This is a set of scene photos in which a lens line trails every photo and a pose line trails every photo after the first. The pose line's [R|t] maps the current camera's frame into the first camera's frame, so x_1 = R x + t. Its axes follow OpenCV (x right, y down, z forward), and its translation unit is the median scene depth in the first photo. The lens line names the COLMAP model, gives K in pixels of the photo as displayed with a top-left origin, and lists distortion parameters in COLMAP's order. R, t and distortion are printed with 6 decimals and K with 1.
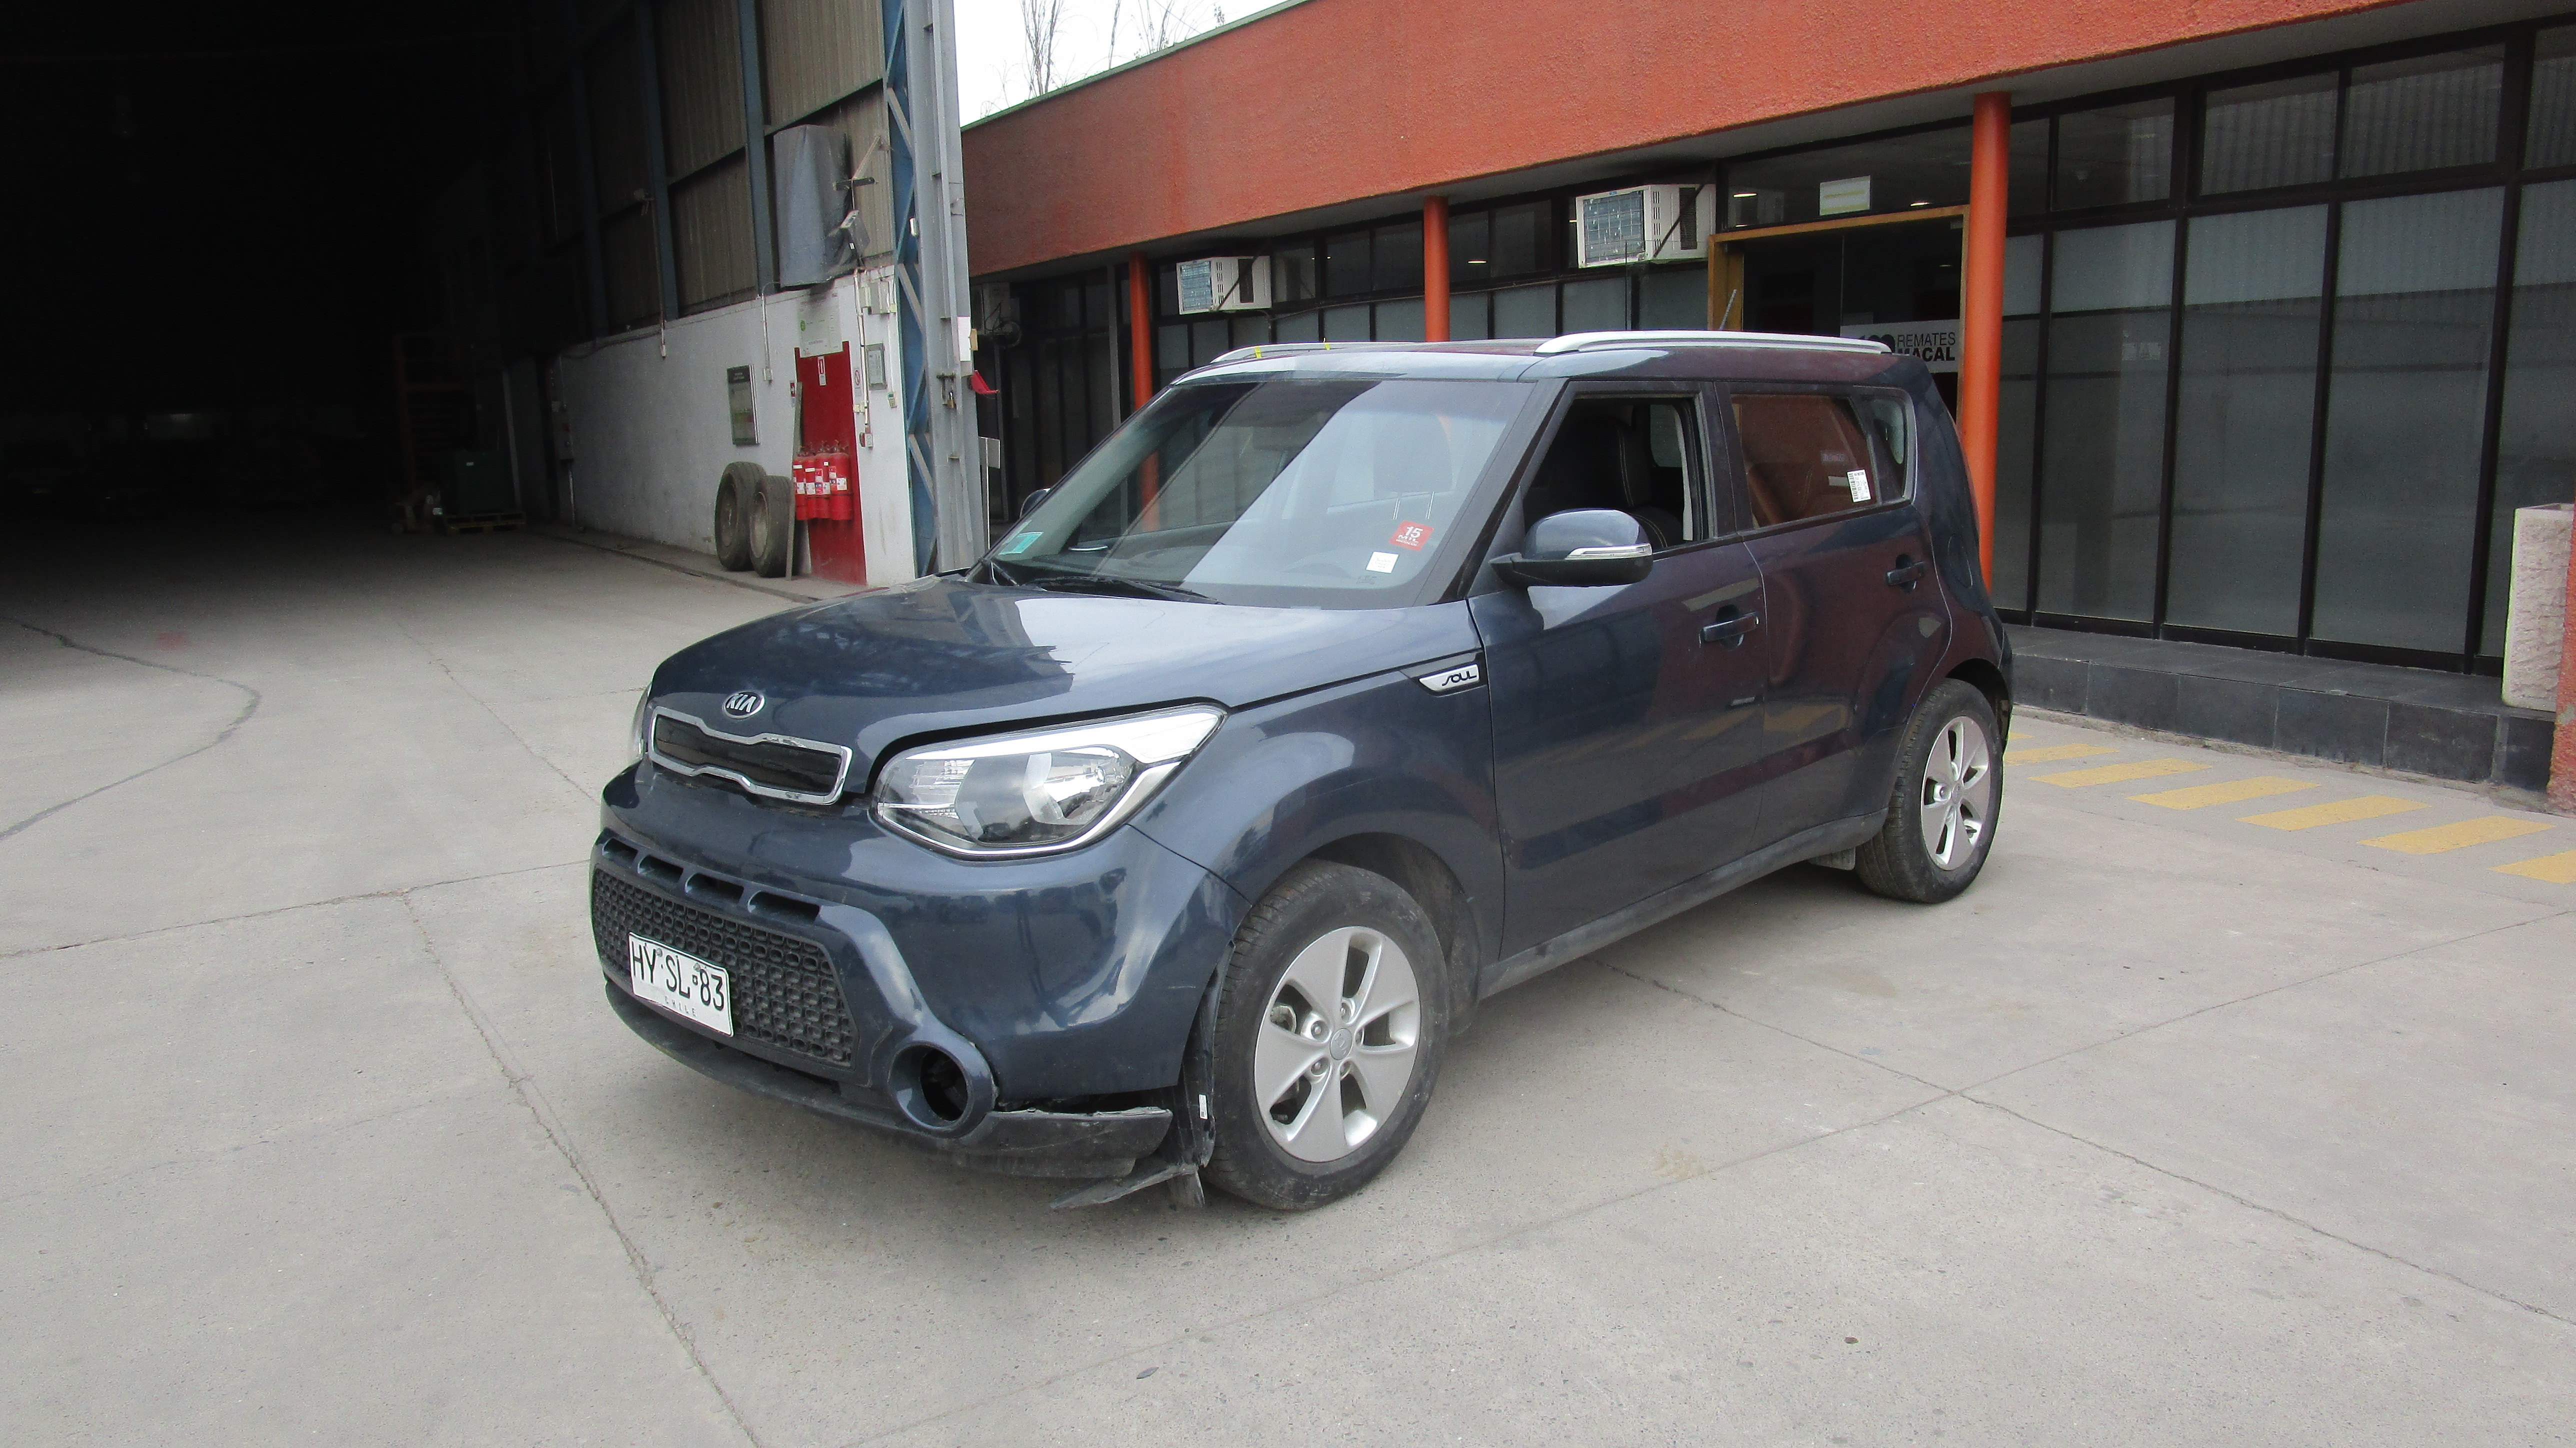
lens RADIAL K [[1799.9, 0, 1288.0], [0, 1799.9, 724.0], [0, 0, 1]] dist [-0.041475, 0.001200]
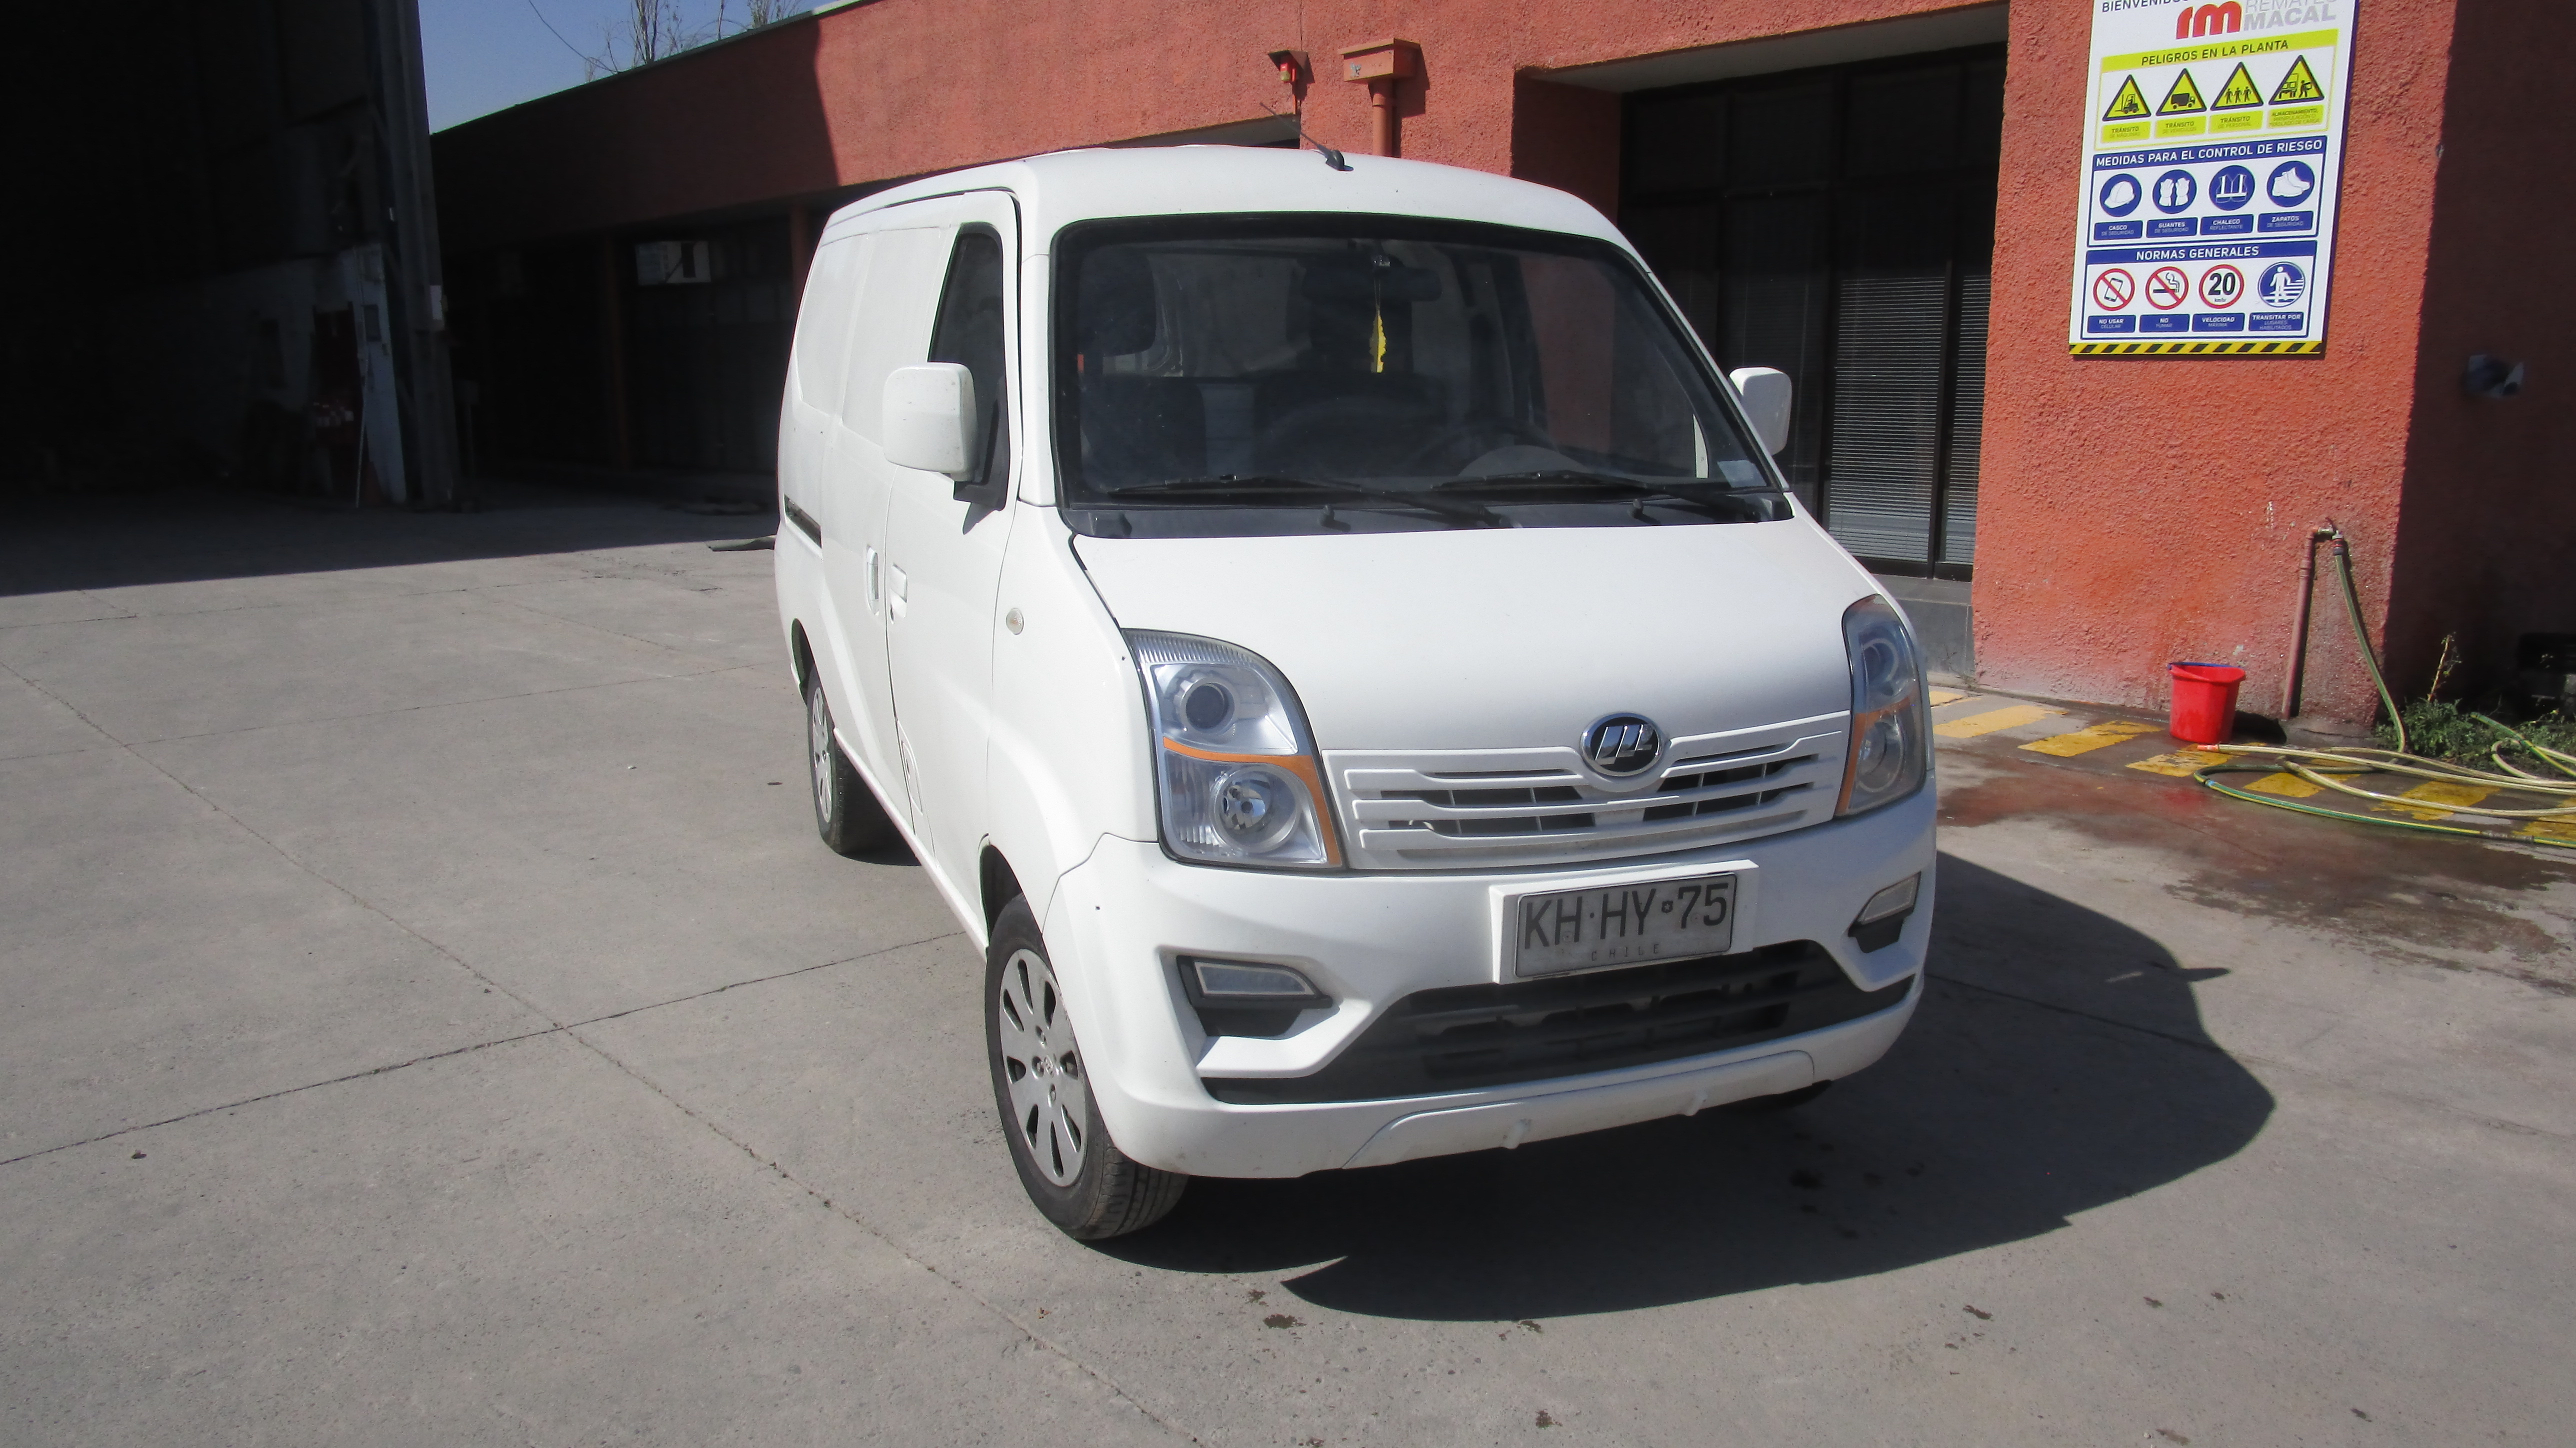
lens RADIAL K [[1851.8, 0, 1276.9], [0, 1851.8, 738.6], [0, 0, 1]] dist [-0.025703, -0.001913]
pose [[0.985586, -0.014824, 0.168525, 0.187722], [0.011603, 0.999731, 0.020080, 0.079482], [-0.168777, -0.017836, 0.985493, -0.410841]]
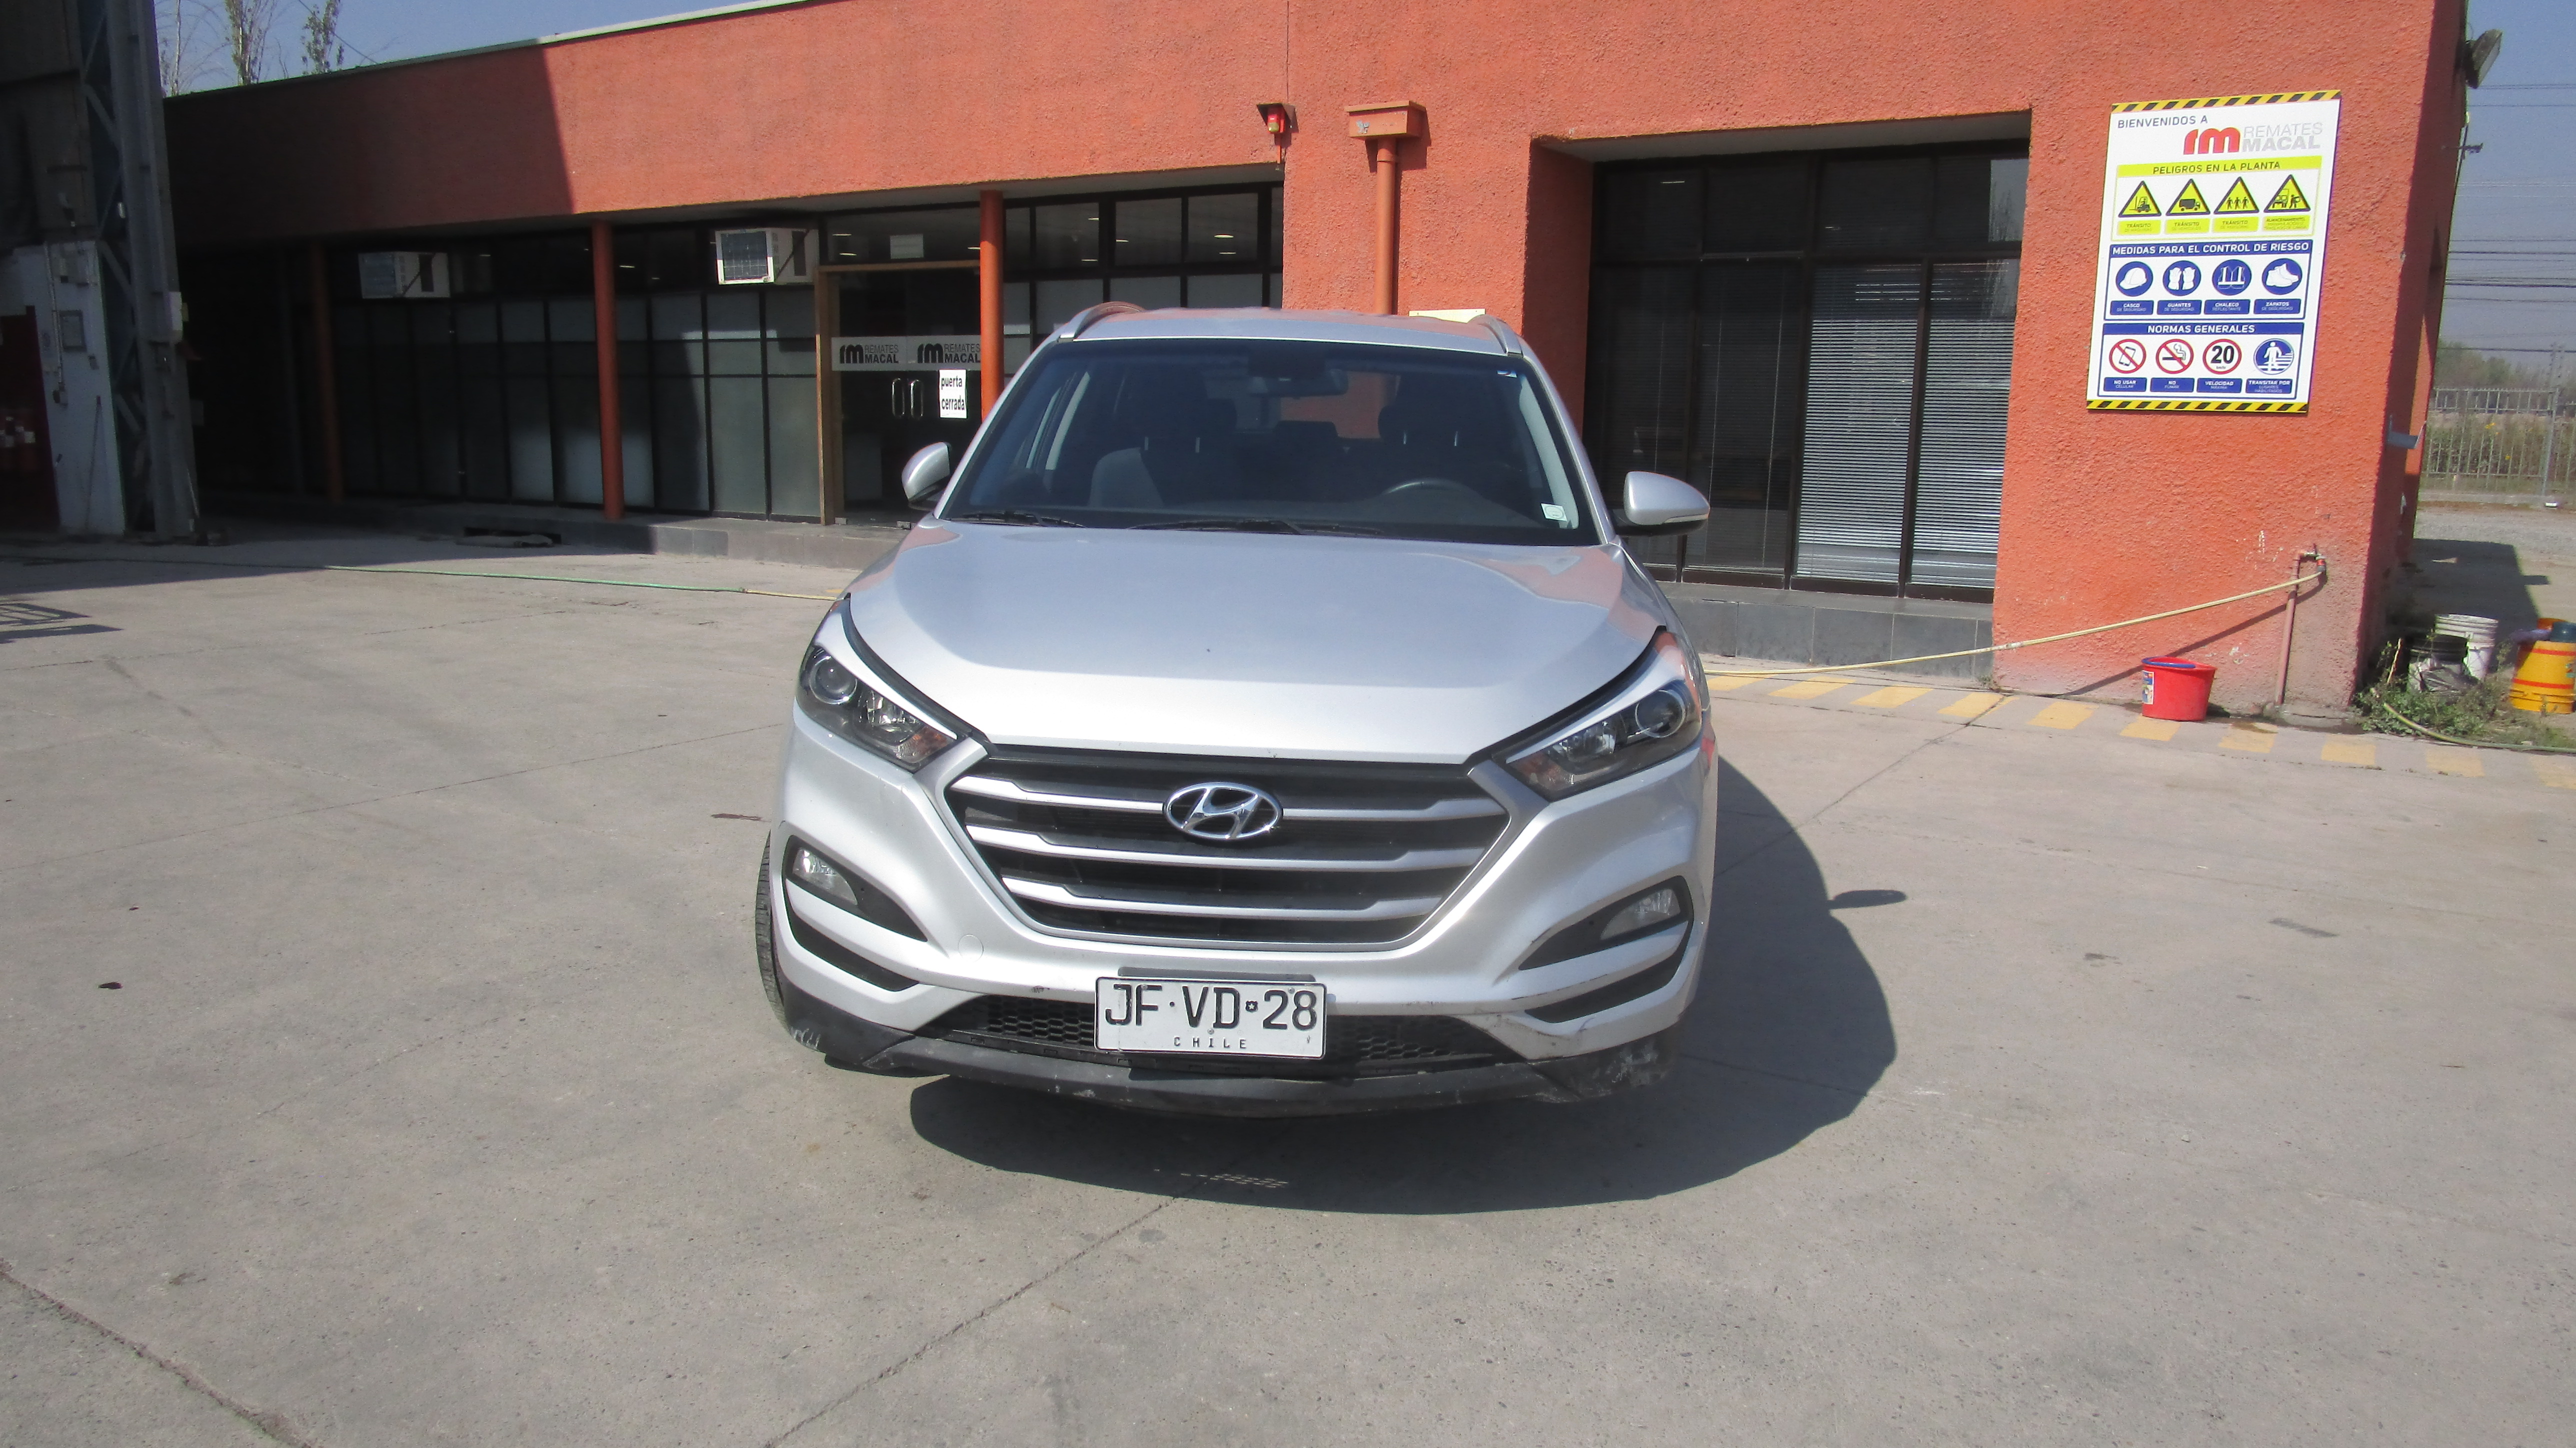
lens RADIAL K [[1865.9, 0, 1288.0], [0, 1865.9, 724.0], [0, 0, 1]] dist [-0.029573, 0.004599]
pose [[0.899678, -0.037246, 0.434962, -0.062664], [0.040900, 0.999163, 0.000960, 0.078965], [-0.434633, 0.016927, 0.900448, -0.374401]]
